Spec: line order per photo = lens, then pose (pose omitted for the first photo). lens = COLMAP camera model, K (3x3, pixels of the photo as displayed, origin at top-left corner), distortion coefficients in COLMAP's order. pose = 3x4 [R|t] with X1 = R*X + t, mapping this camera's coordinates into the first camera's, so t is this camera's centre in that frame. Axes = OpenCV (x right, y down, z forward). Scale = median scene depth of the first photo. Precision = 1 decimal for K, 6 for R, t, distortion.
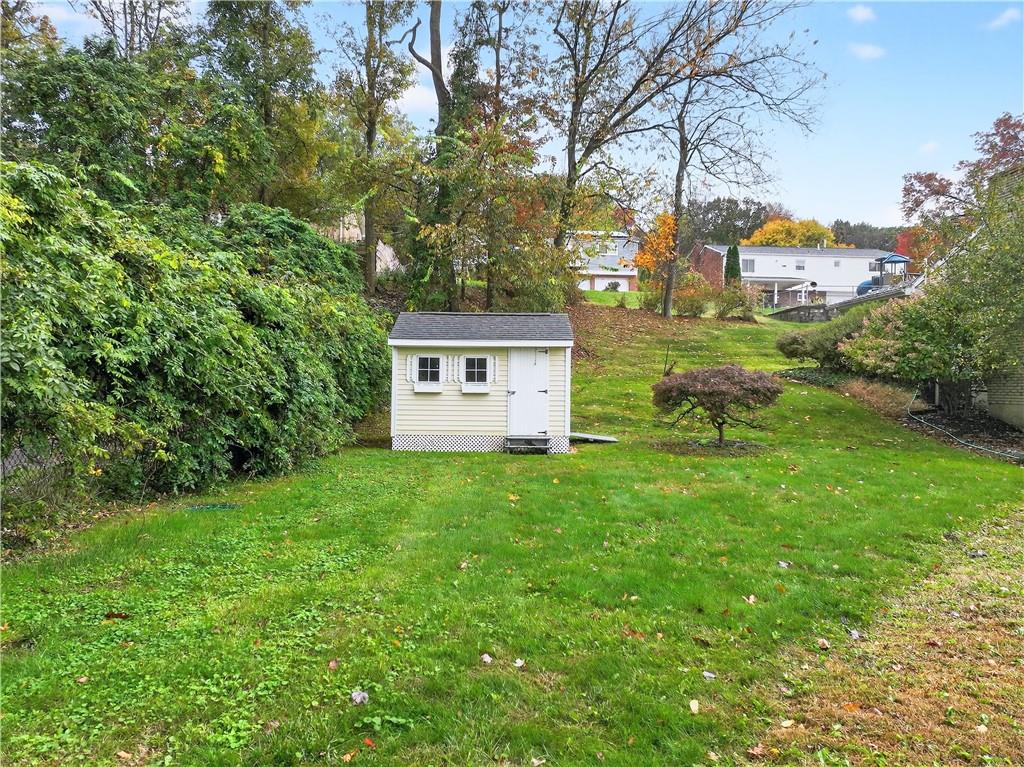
lens RADIAL K [[716.3, 0, 512.0], [0, 716.3, 383.5], [0, 0, 1]] dist [0.002982, 0.004417]
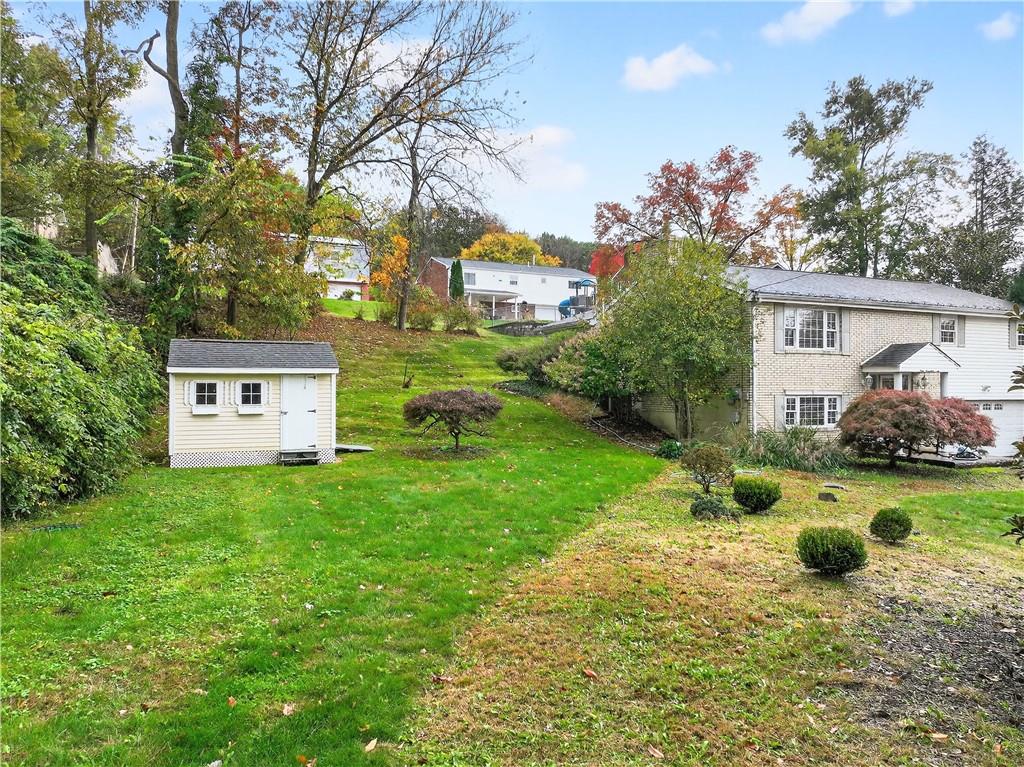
lens RADIAL K [[733.5, 0, 512.0], [0, 733.5, 383.5], [0, 0, 1]] dist [0.008235, 0.006143]
pose [[0.928863, -0.008714, 0.370321, -0.061811], [0.006163, 0.999948, 0.008070, -0.026598], [-0.370372, -0.005213, 0.928869, -0.151982]]
